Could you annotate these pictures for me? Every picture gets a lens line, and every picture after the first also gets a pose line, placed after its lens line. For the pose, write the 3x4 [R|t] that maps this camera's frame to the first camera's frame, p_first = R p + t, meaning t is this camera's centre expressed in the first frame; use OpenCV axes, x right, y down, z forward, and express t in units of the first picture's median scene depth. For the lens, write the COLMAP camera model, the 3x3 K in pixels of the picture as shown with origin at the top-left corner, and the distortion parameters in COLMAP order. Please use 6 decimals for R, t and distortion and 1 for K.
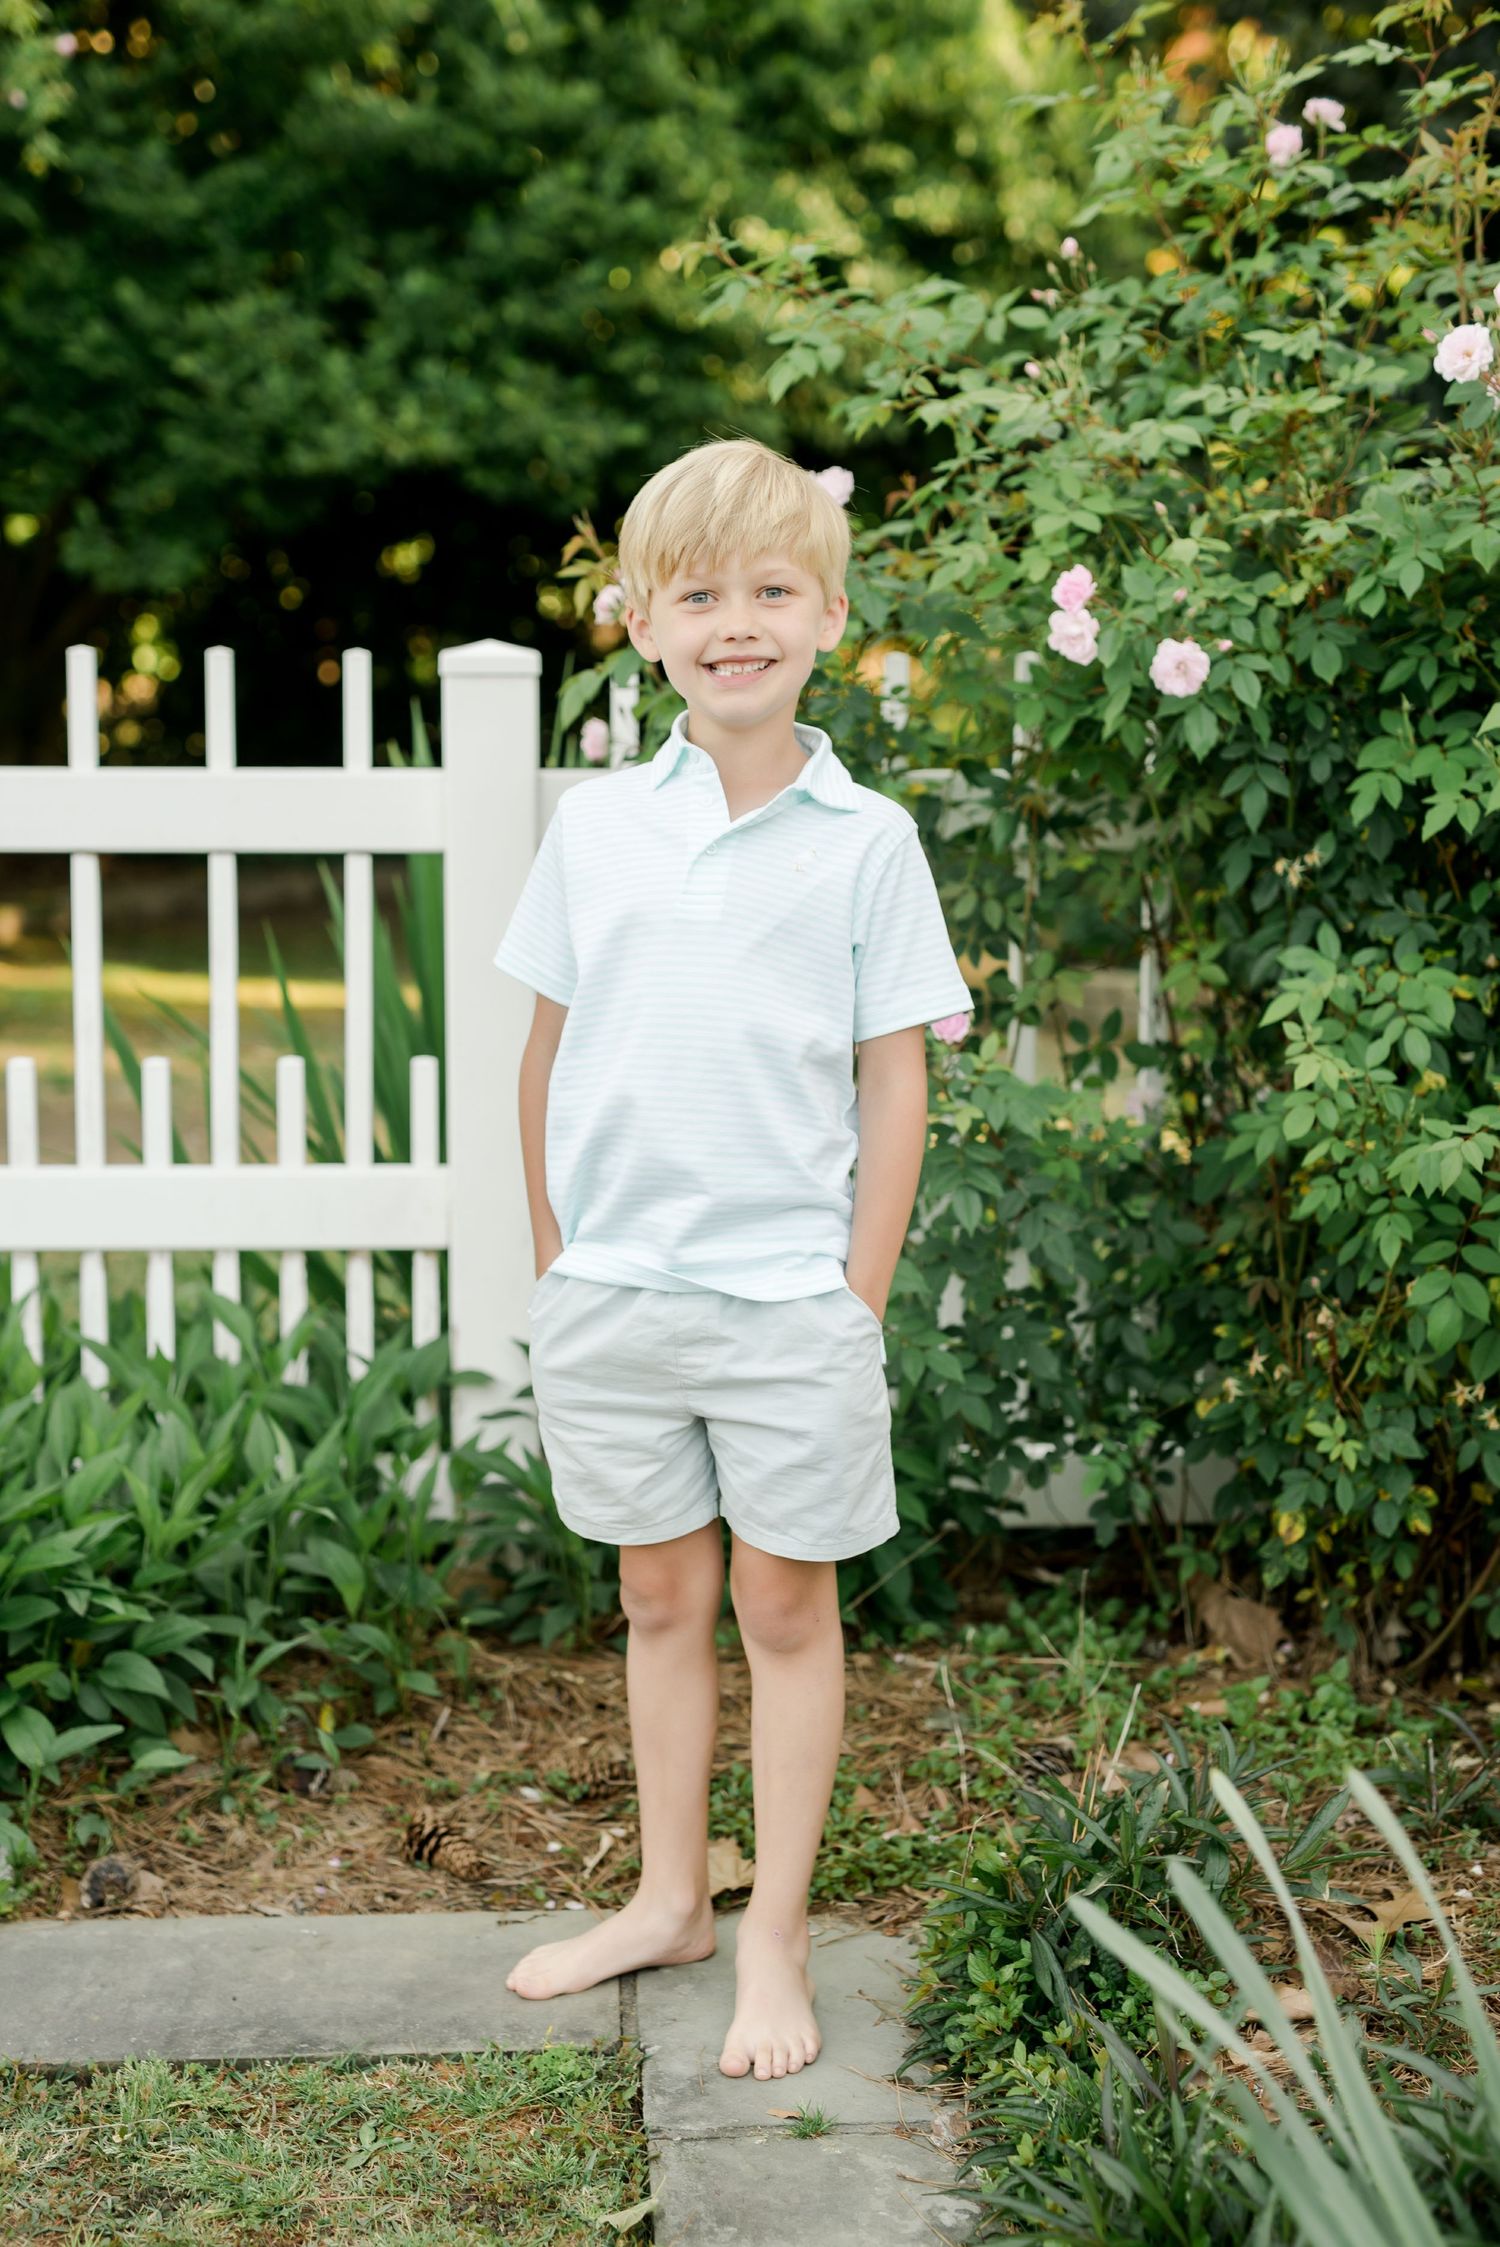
lens RADIAL K [[3191.1, 0, 750.0], [0, 3191.1, 1123.5], [0, 0, 1]] dist [0.021797, -0.009495]
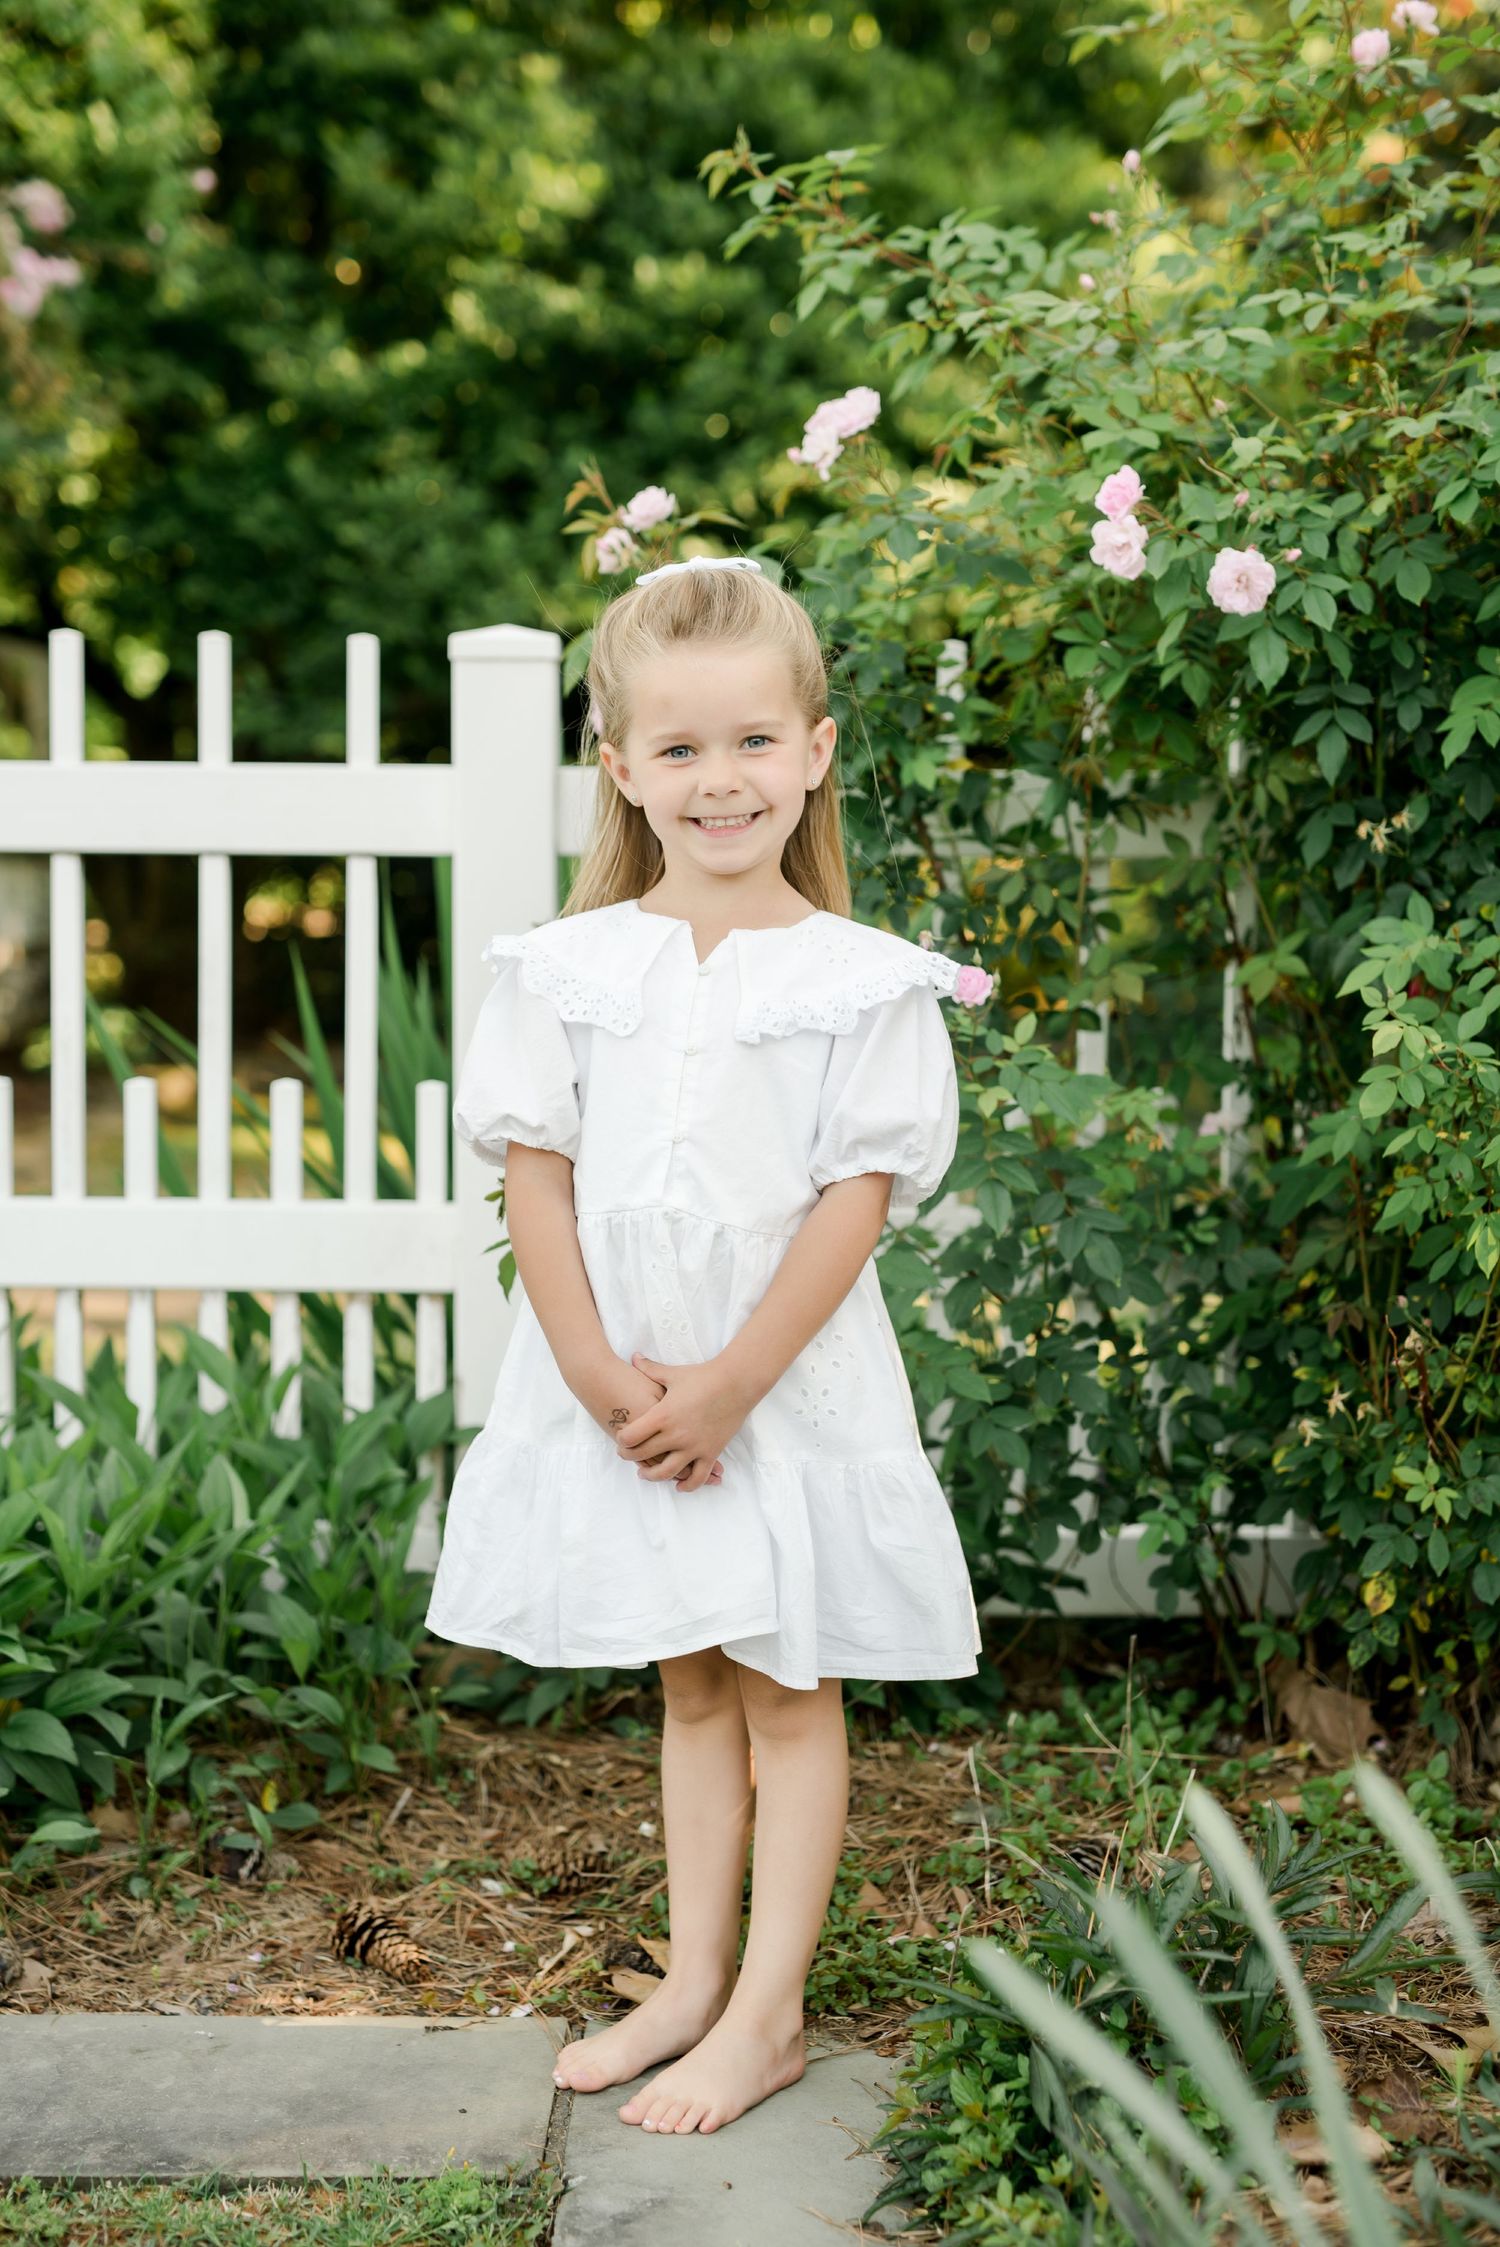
lens RADIAL K [[3068.3, 0, 750.0], [0, 3068.3, 1123.5], [0, 0, 1]] dist [0.018541, -0.034988]
pose [[0.998246, 0.008730, -0.058559, 0.048672], [-0.012407, 0.997953, -0.062732, 0.054778], [0.057891, 0.063349, 0.996311, 0.159867]]
